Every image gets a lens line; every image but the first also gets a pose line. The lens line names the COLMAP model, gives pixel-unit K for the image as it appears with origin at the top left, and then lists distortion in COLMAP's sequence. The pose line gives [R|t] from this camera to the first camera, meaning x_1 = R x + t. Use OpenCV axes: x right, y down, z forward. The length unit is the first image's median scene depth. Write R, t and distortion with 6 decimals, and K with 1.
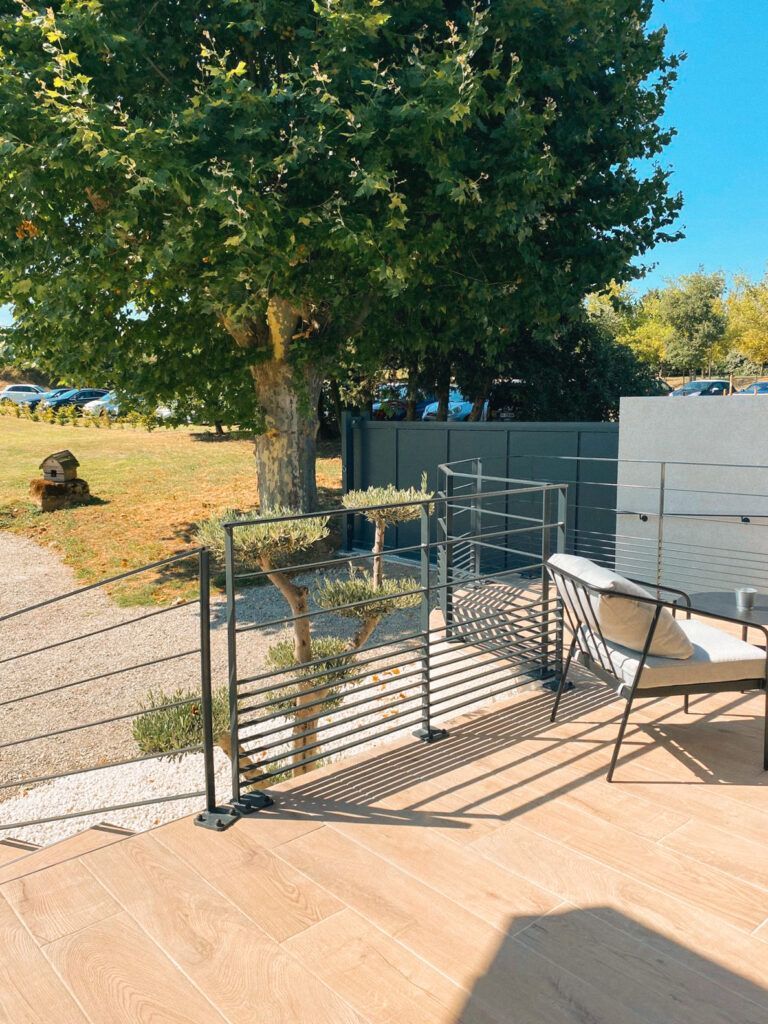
lens RADIAL K [[820.0, 0, 377.6], [0, 820.0, 507.9], [0, 0, 1]] dist [0.011490, -0.008173]
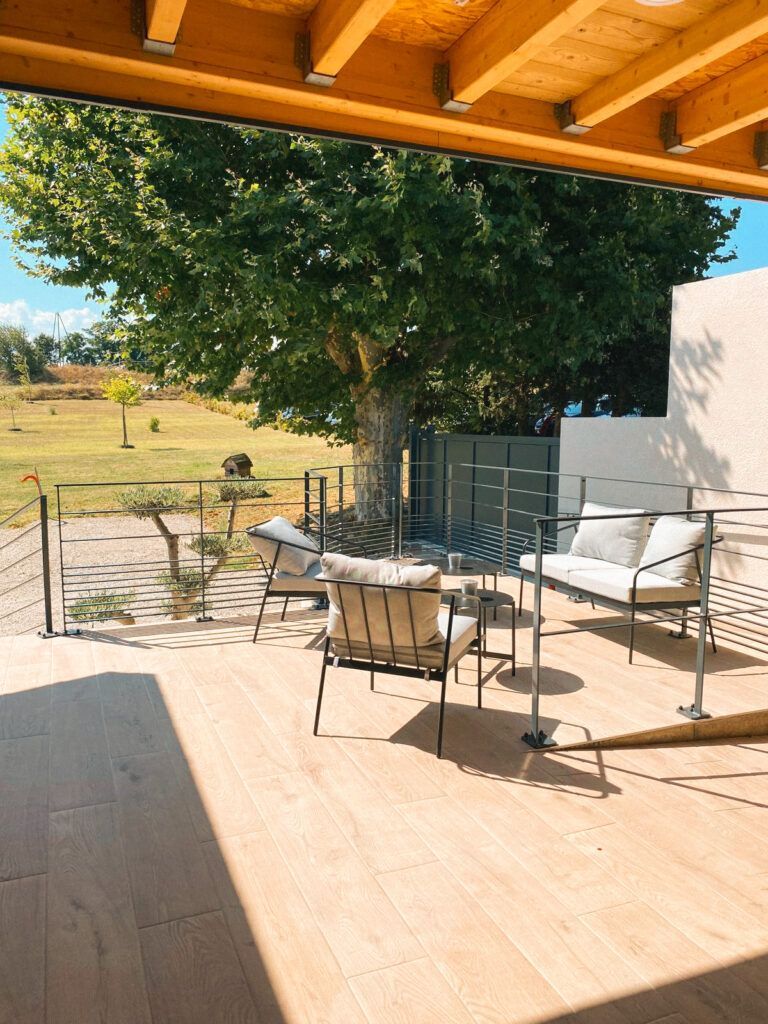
lens RADIAL K [[820.0, 0, 393.0], [0, 820.0, 516.1], [0, 0, 1]] dist [0.011490, -0.008173]
pose [[0.949908, 0.045583, -0.309188, 0.313811], [-0.046339, 0.998914, 0.004900, 0.012023], [0.309076, 0.009673, 0.950988, -0.163675]]
